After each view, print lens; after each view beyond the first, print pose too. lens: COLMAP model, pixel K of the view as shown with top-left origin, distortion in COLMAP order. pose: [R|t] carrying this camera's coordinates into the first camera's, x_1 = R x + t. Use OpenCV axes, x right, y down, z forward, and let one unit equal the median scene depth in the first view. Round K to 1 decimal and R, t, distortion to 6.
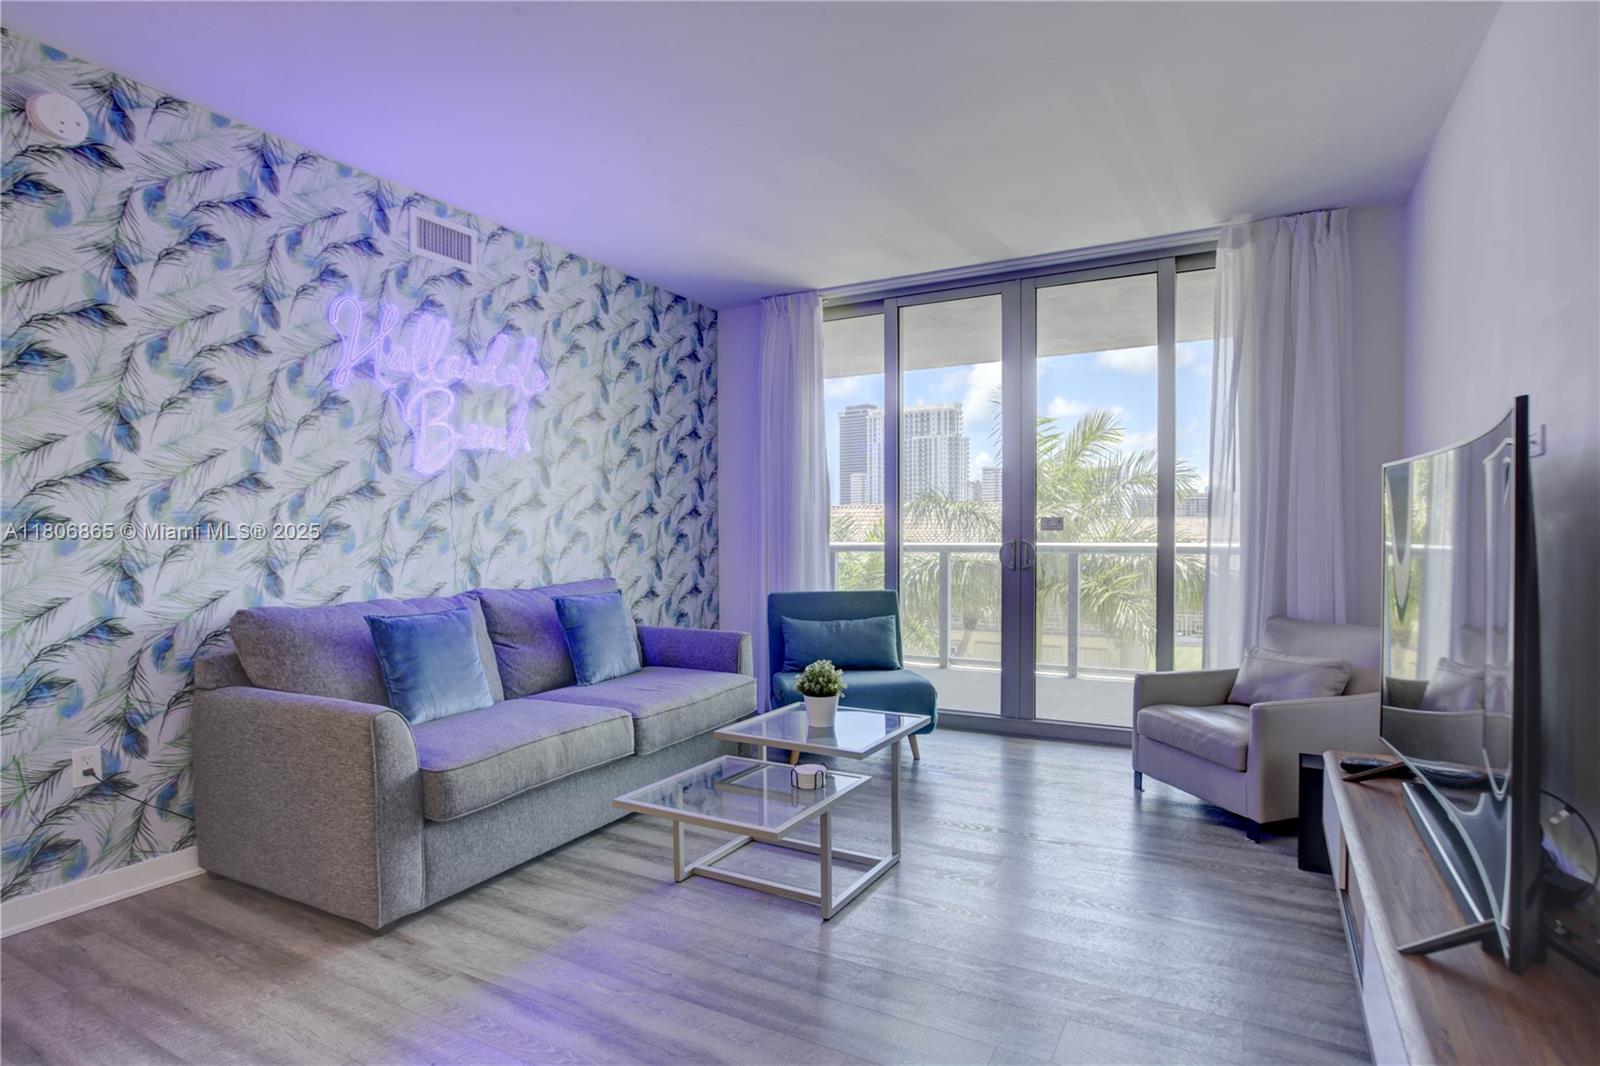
lens RADIAL K [[846.5, 0, 800.0], [0, 846.5, 533.0], [0, 0, 1]] dist [-0.000676, -0.000007]
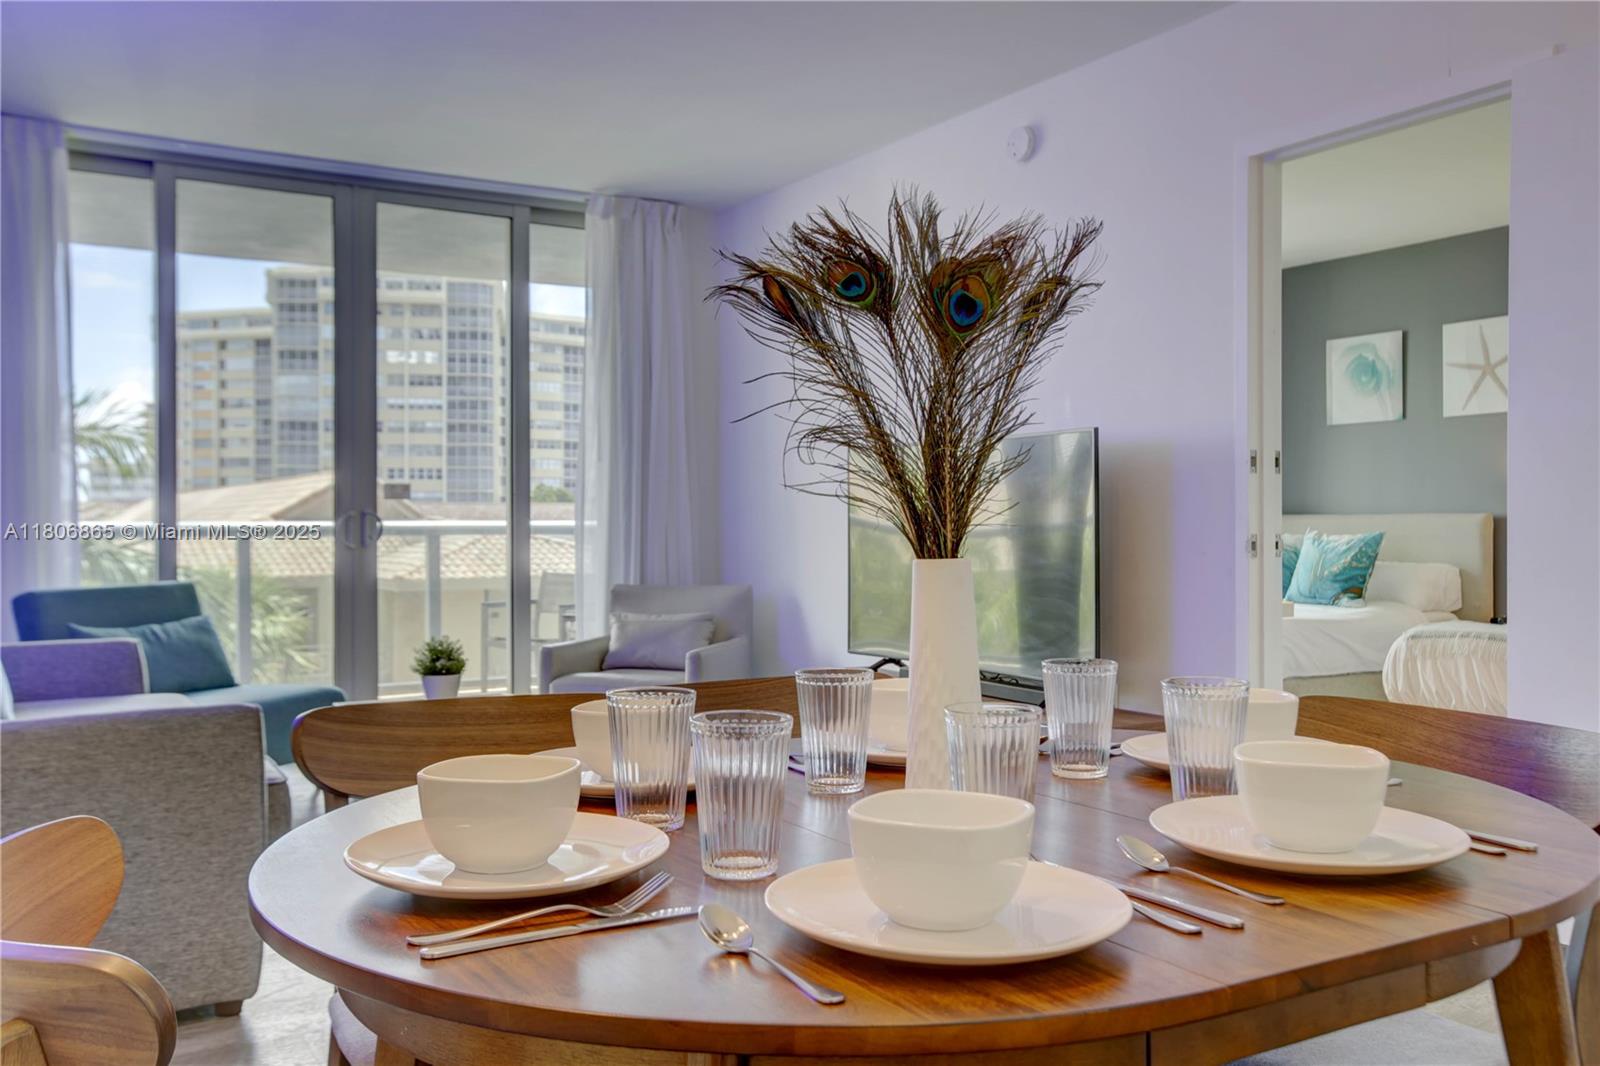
lens RADIAL K [[1369.4, 0, 800.0], [0, 1369.4, 533.0], [0, 0, 1]] dist [-0.001072, 0.001866]
pose [[0.501652, -0.006037, 0.865048, -0.705865], [0.005993, 0.999976, 0.003503, 0.030221], [-0.865049, 0.003427, 0.501676, -0.014545]]
